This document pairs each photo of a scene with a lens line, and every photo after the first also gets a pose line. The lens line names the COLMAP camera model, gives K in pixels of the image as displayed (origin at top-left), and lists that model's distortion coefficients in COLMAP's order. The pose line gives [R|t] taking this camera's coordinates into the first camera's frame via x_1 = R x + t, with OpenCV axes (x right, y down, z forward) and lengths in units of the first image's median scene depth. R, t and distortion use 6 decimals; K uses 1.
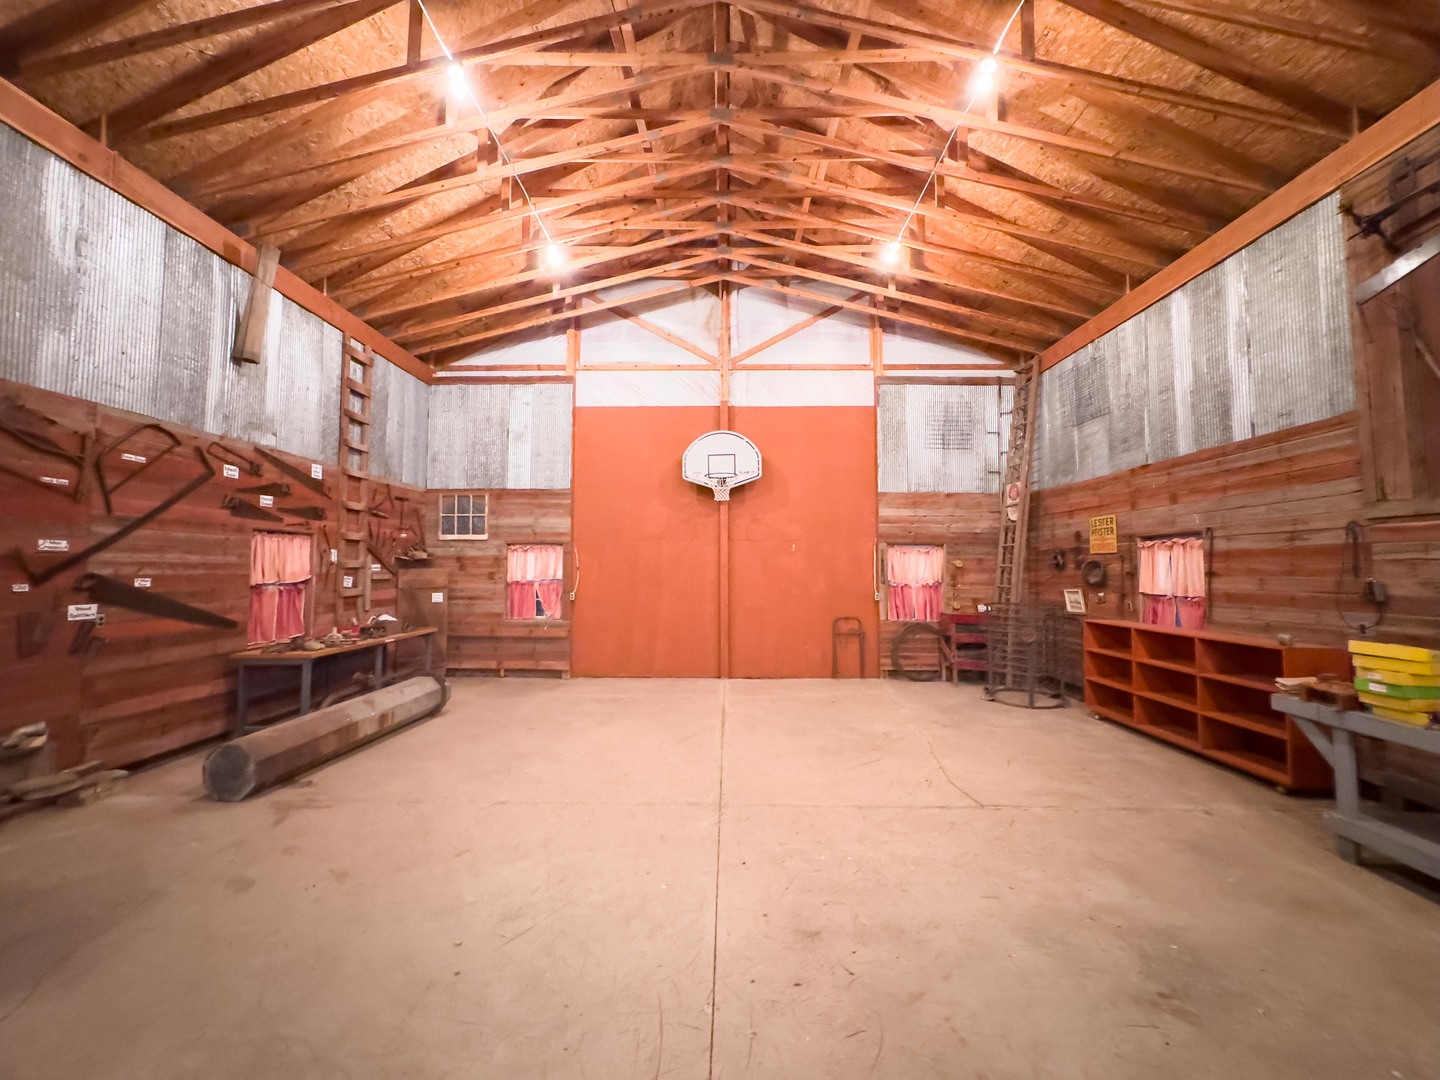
lens RADIAL K [[575.8, 0, 720.3], [0, 575.8, 537.4], [0, 0, 1]] dist [-0.002940, 0.000334]
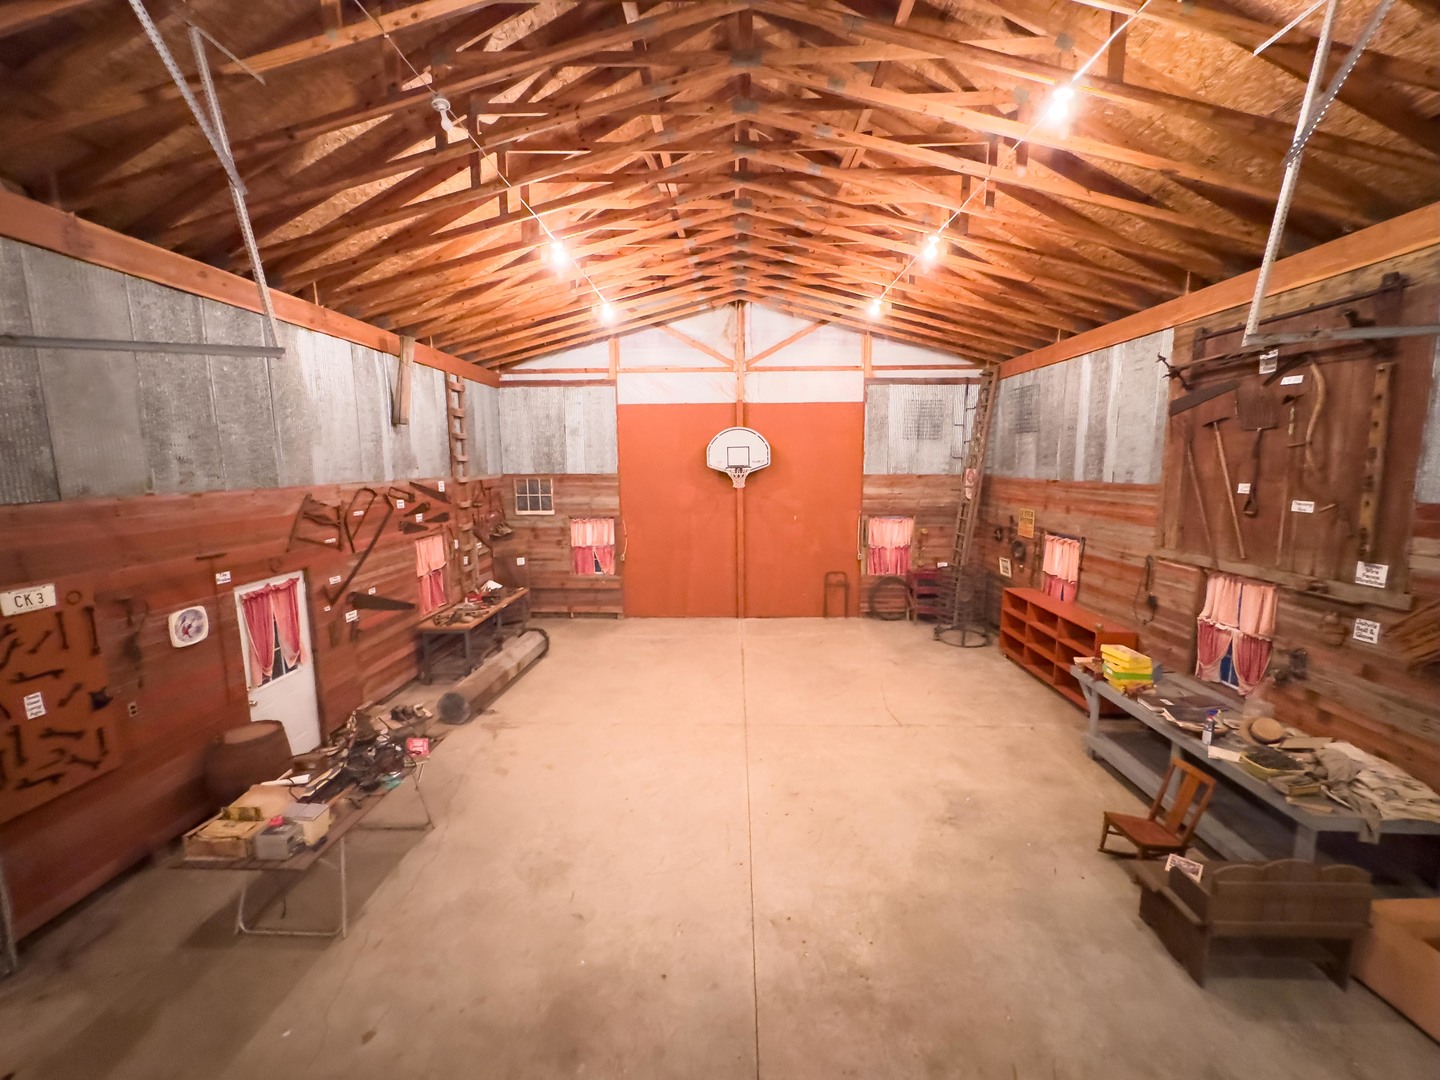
lens RADIAL K [[575.8, 0, 720.2], [0, 575.8, 537.5], [0, 0, 1]] dist [-0.002940, 0.000334]
pose [[0.999904, -0.007812, -0.011431, -0.026590], [0.009797, 0.982604, 0.185452, -0.201000], [0.009784, -0.185546, 0.982587, -0.288909]]
